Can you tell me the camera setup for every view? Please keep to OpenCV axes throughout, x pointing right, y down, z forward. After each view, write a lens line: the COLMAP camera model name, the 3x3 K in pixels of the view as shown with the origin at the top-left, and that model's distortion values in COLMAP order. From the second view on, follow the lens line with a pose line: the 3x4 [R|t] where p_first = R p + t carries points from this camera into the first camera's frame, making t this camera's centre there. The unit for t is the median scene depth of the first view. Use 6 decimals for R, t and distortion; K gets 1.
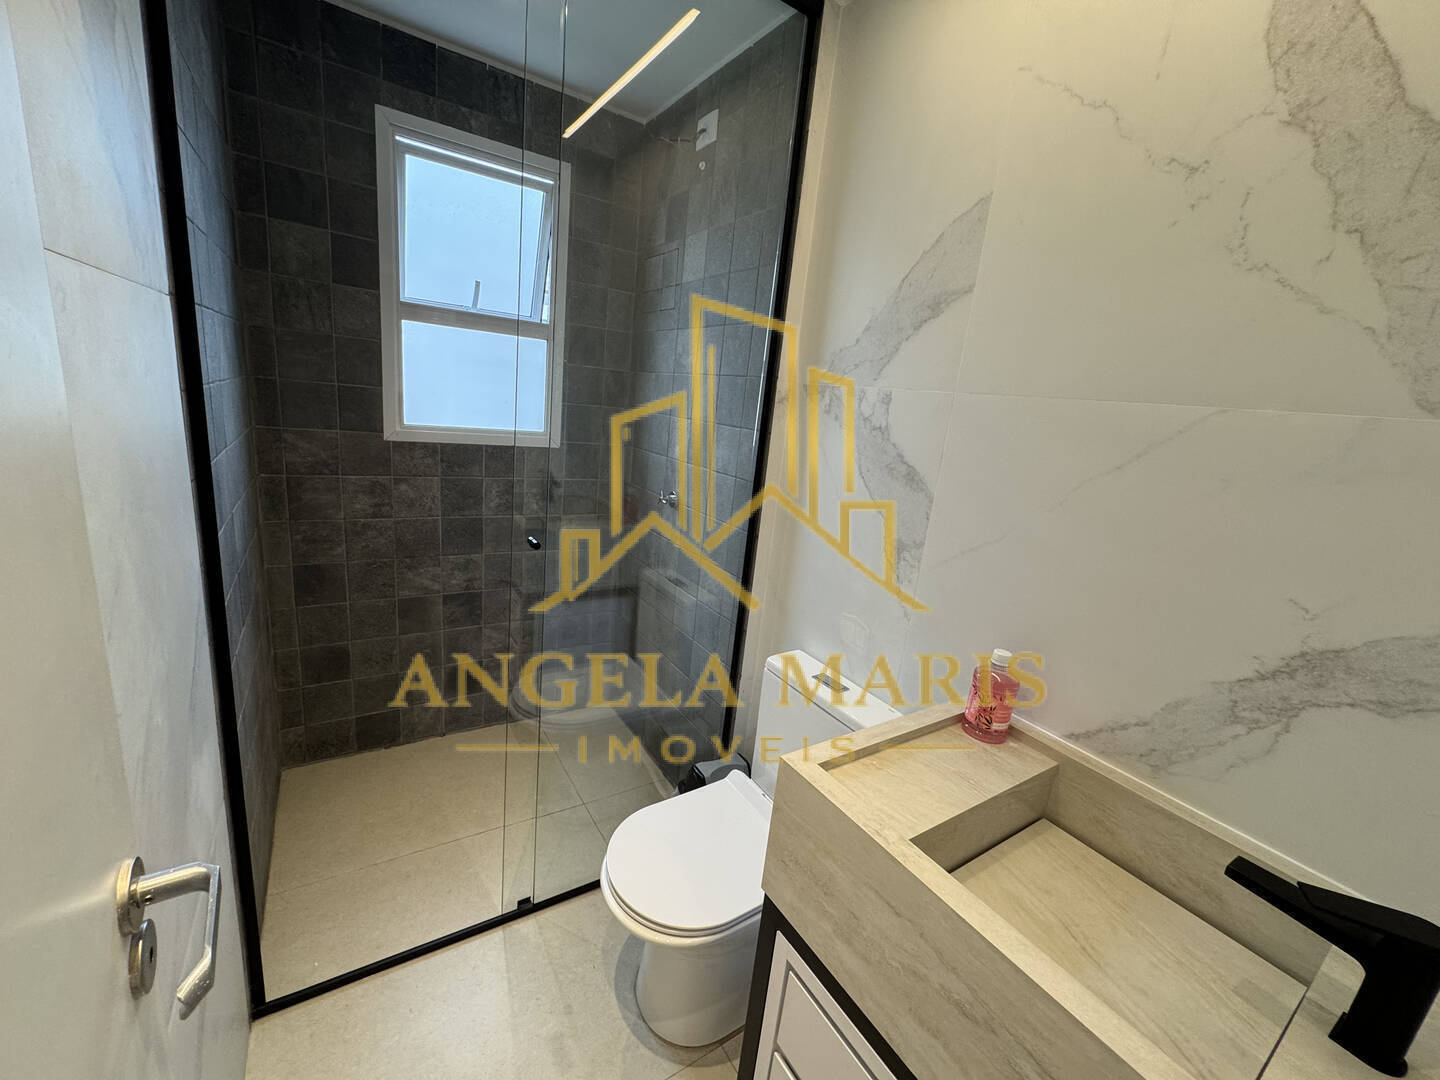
lens RADIAL K [[576.4, 0, 715.7], [0, 576.4, 530.7], [0, 0, 1]] dist [0.000912, 0.000845]
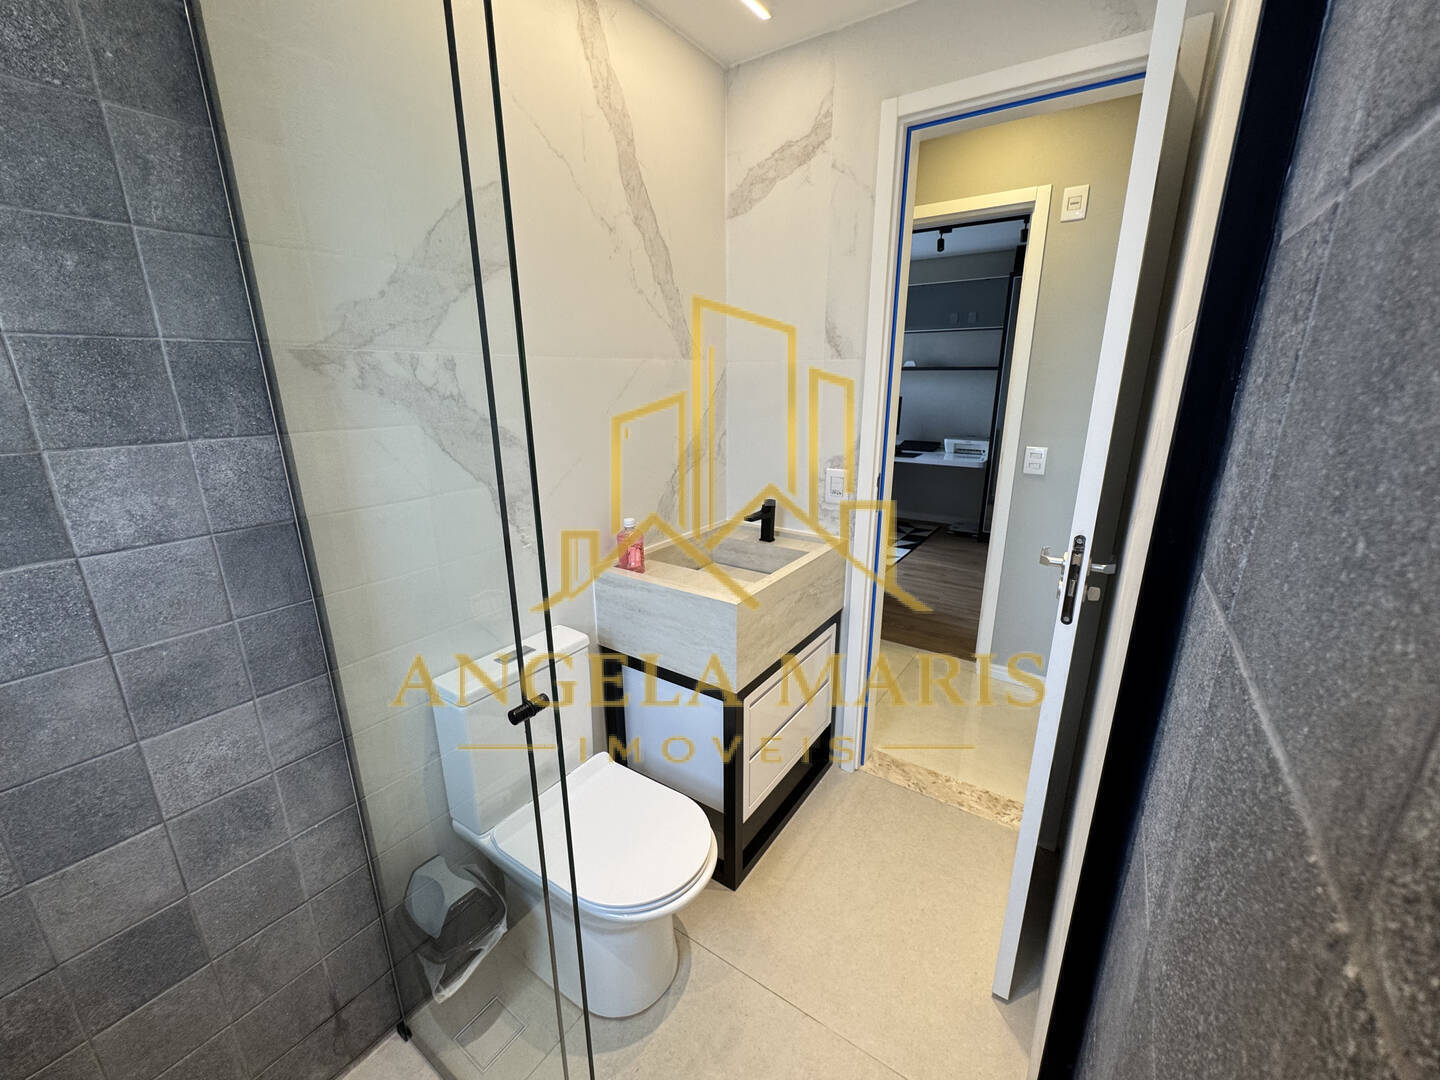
lens RADIAL K [[576.4, 0, 722.0], [0, 576.4, 539.6], [0, 0, 1]] dist [0.000912, 0.000845]
pose [[-0.380930, -0.343975, 0.858239, -0.781024], [0.180366, 0.882746, 0.433853, -0.303842], [-0.906841, 0.320065, -0.274223, 0.944165]]
